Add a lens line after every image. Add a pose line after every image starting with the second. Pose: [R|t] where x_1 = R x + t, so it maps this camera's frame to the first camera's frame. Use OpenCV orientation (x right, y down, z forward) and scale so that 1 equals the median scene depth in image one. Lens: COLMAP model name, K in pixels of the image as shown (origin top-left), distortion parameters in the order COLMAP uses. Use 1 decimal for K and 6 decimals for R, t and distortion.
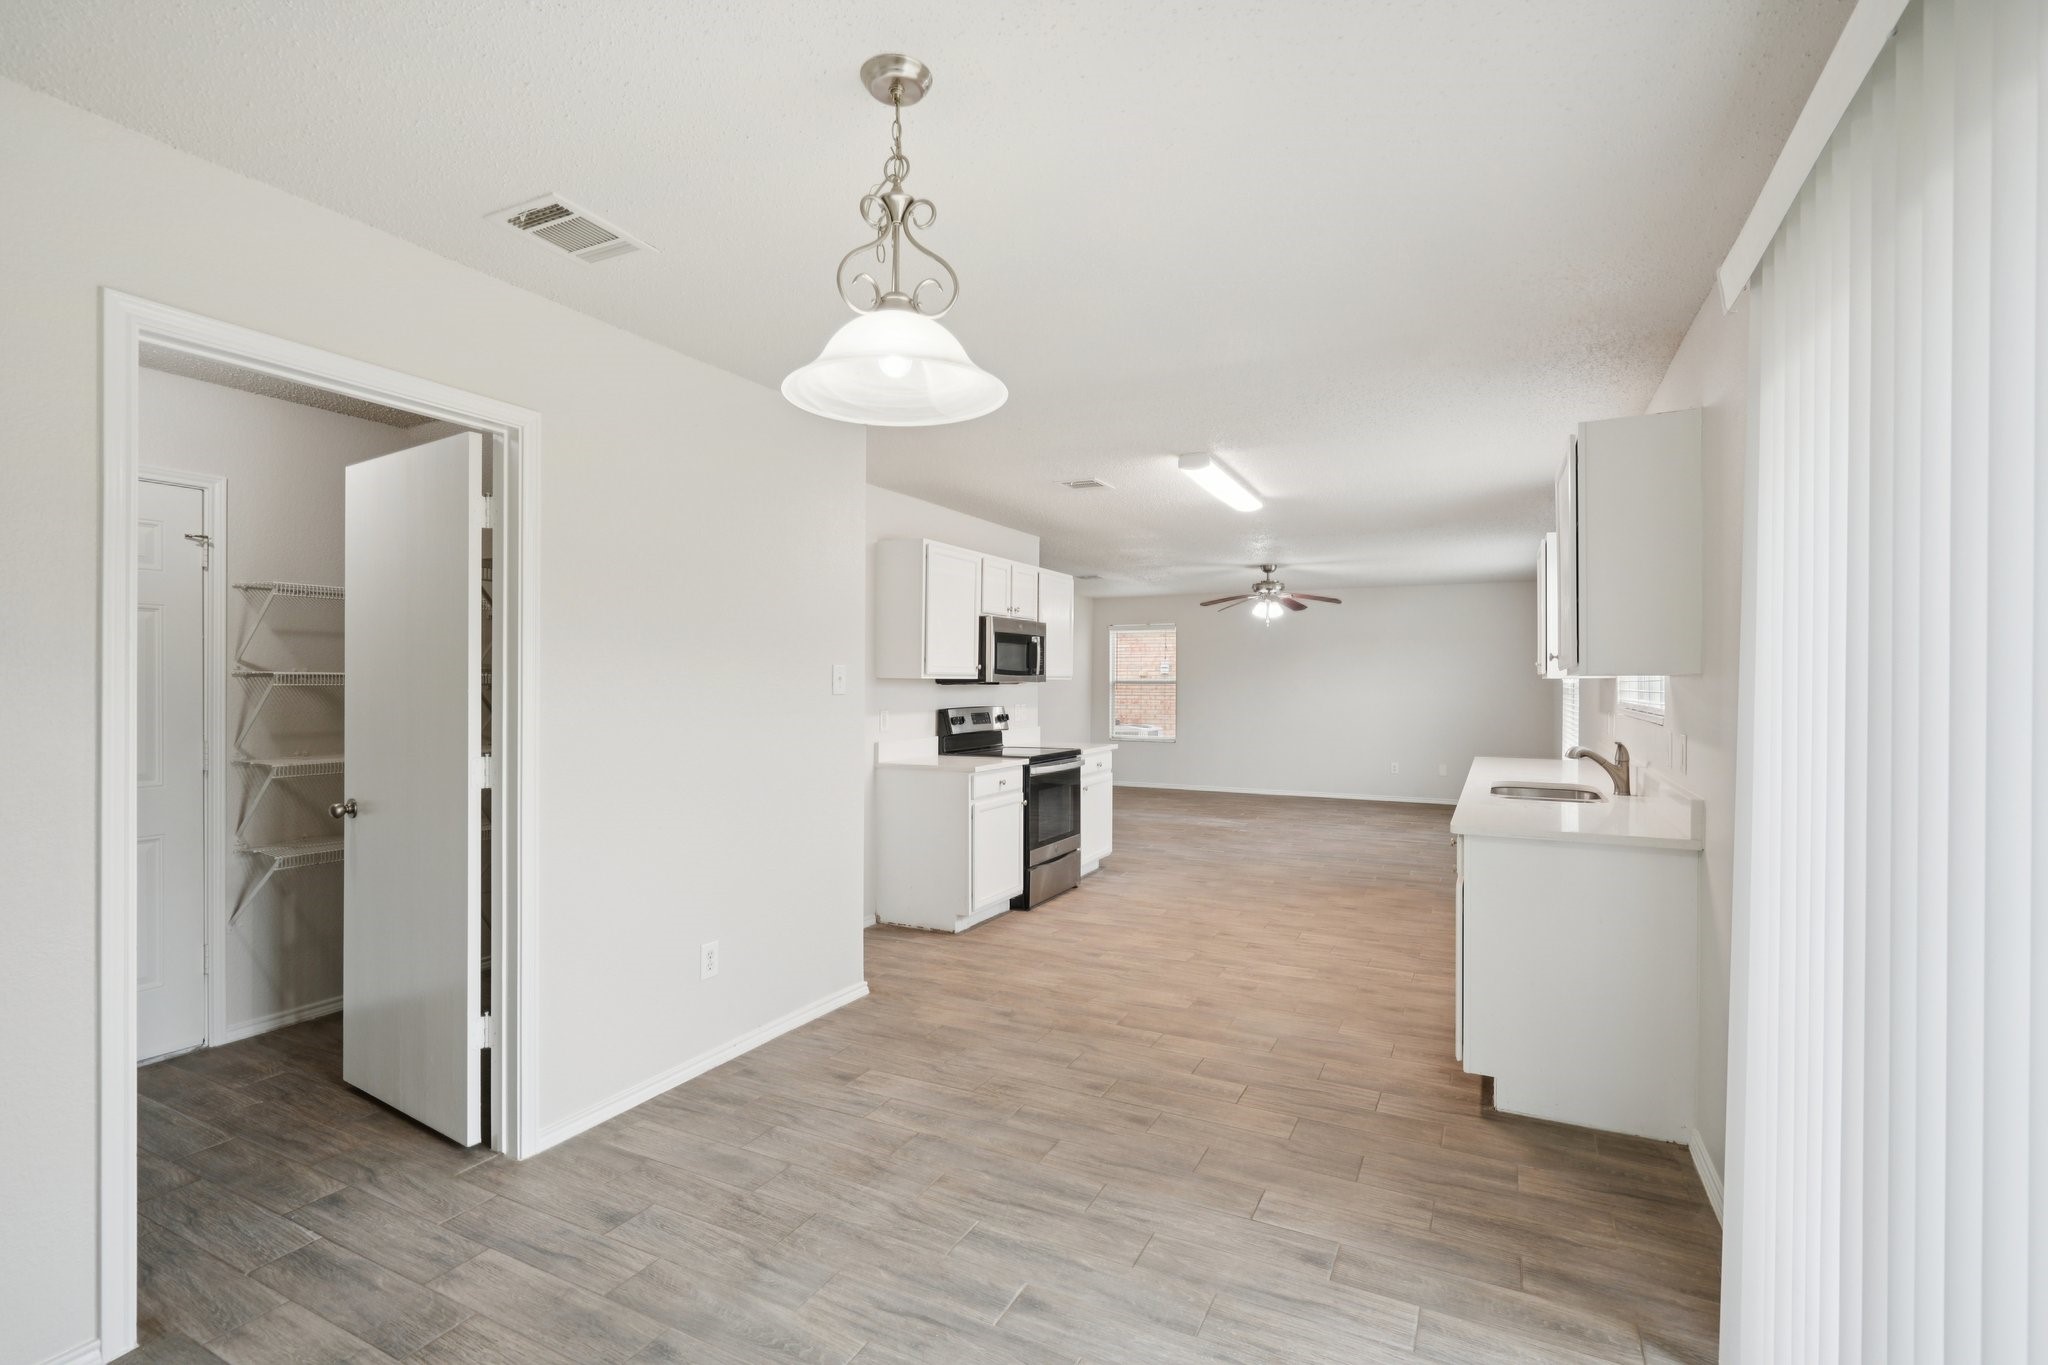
lens RADIAL K [[938.5, 0, 1024.8], [0, 938.5, 684.1], [0, 0, 1]] dist [-0.000501, 0.001248]
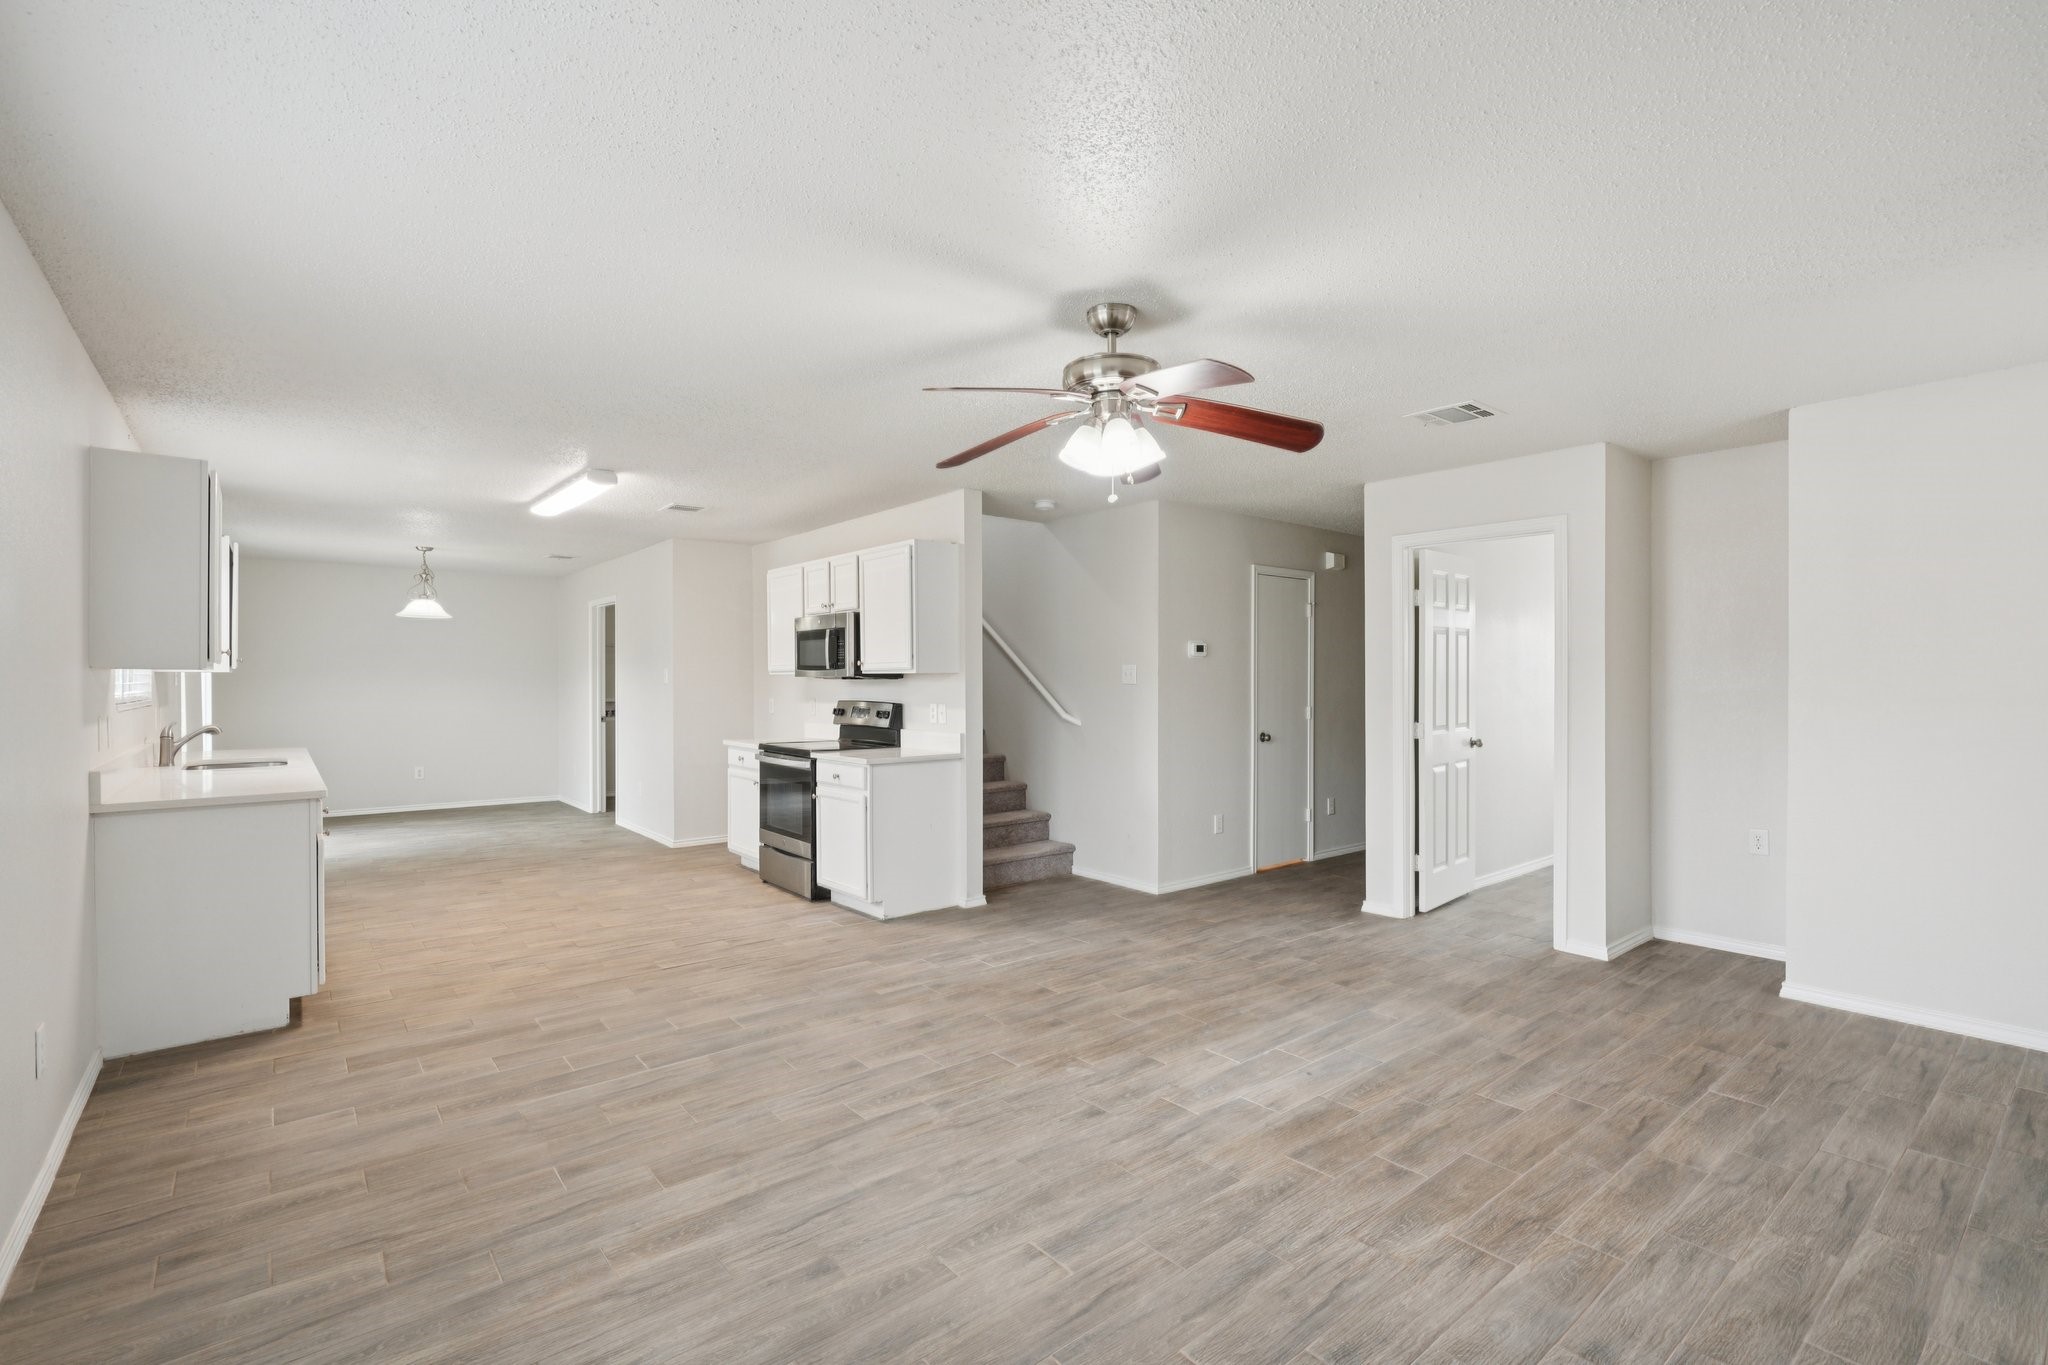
lens RADIAL K [[938.5, 0, 1028.4], [0, 938.5, 682.2], [0, 0, 1]] dist [-0.000501, 0.001248]
pose [[-0.409183, 0.001295, -0.912452, 0.962377], [-0.003308, 0.999990, 0.002902, 0.000267], [0.912447, 0.004206, -0.409174, 1.881193]]
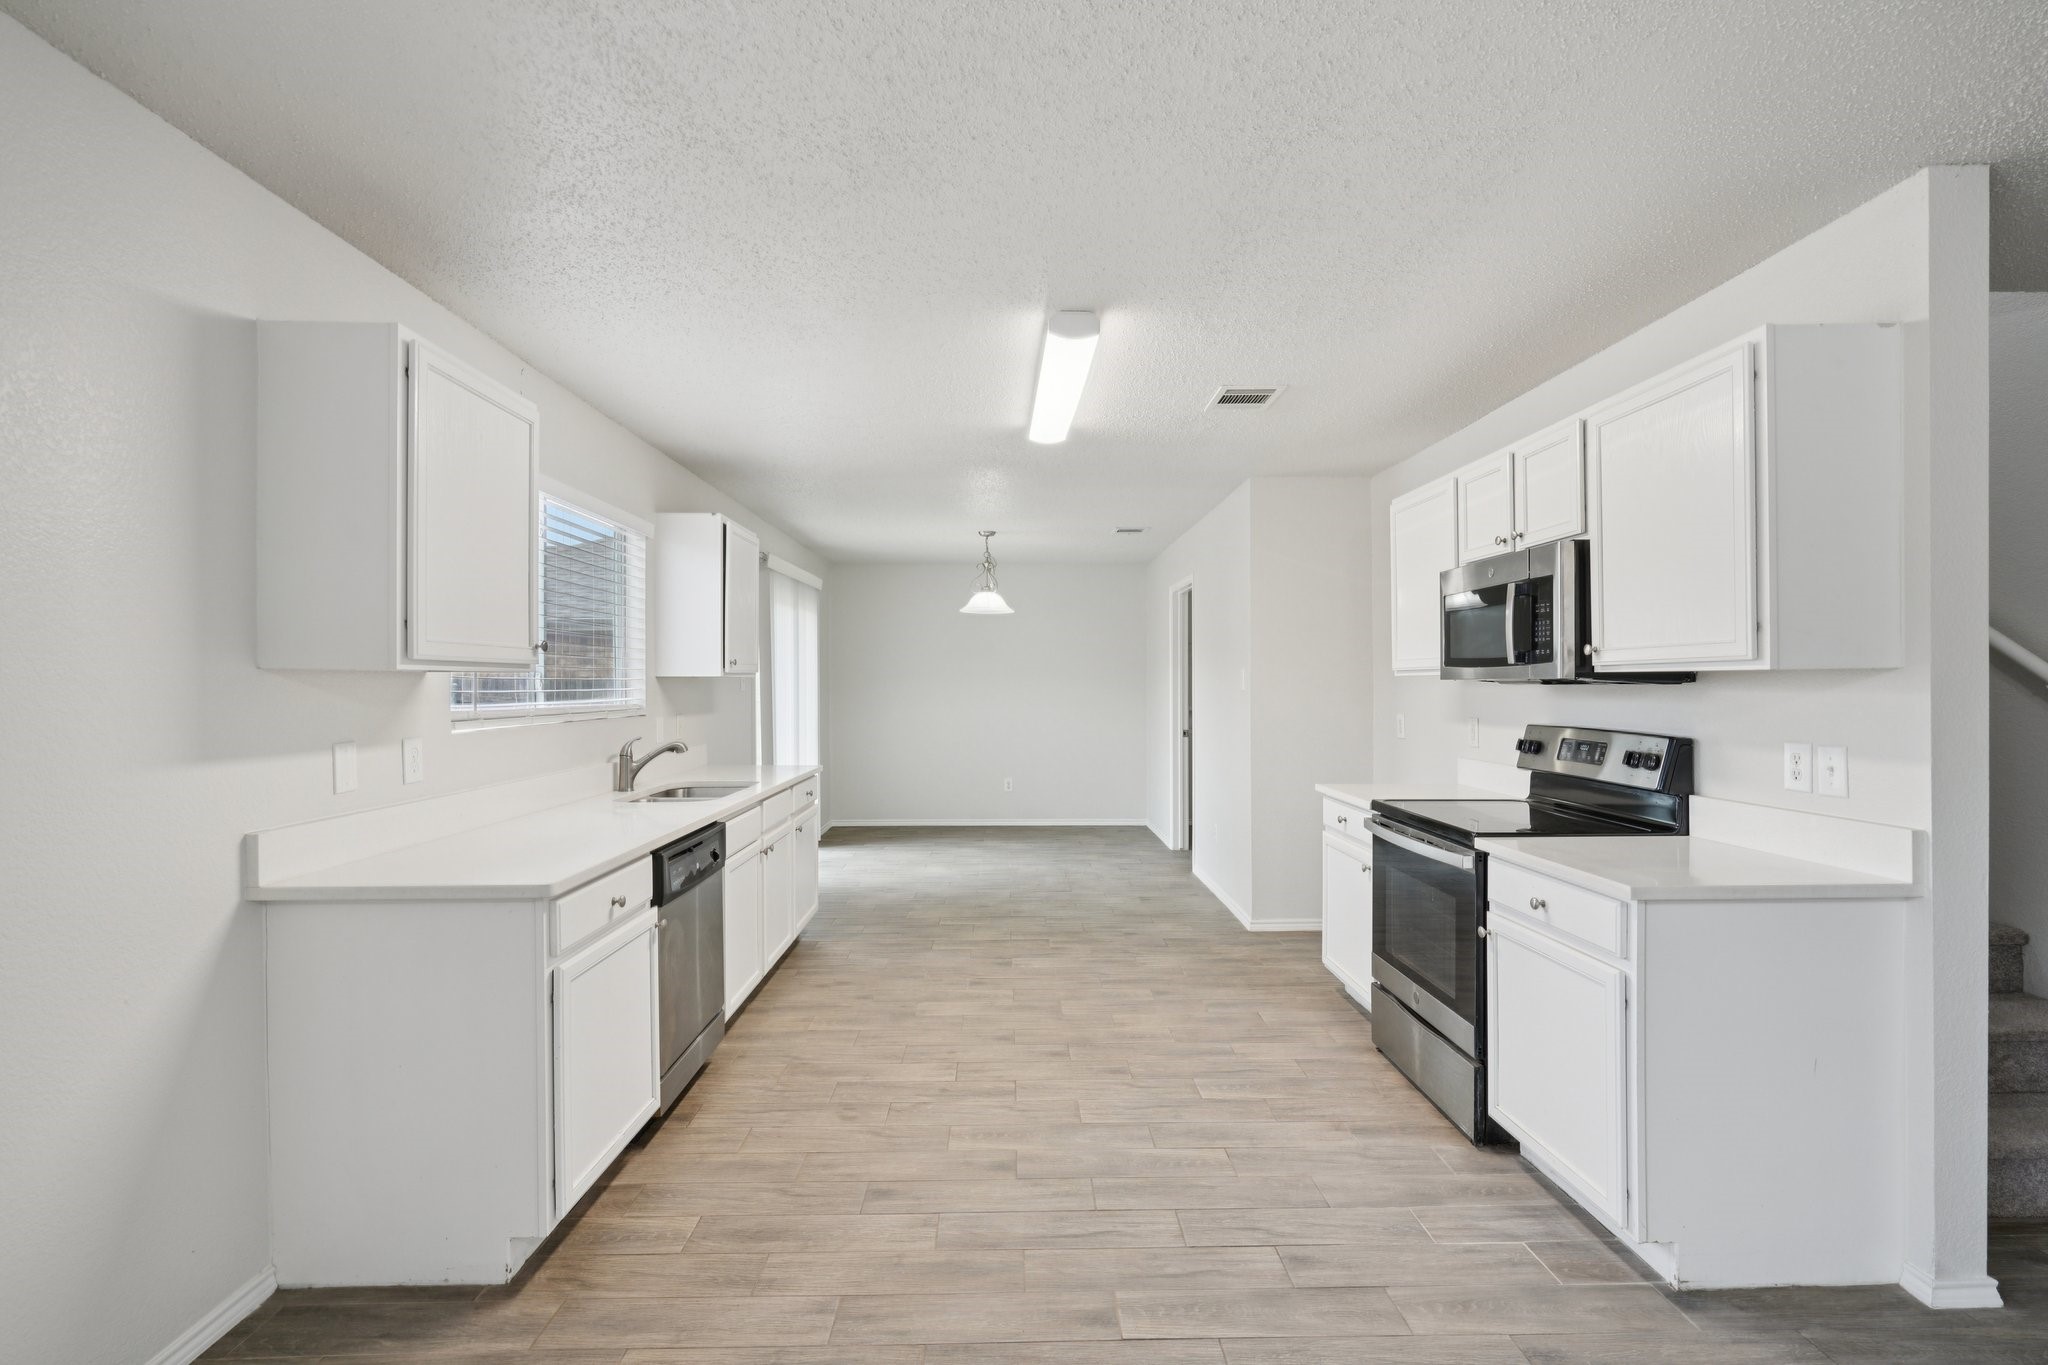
lens RADIAL K [[938.5, 0, 1018.7], [0, 938.5, 690.7], [0, 0, 1]] dist [-0.000501, 0.001248]
pose [[-0.885839, 0.003819, -0.463977, 0.538919], [-0.000898, 0.999950, 0.009946, -0.000762], [0.463991, 0.009228, -0.885792, 1.549832]]
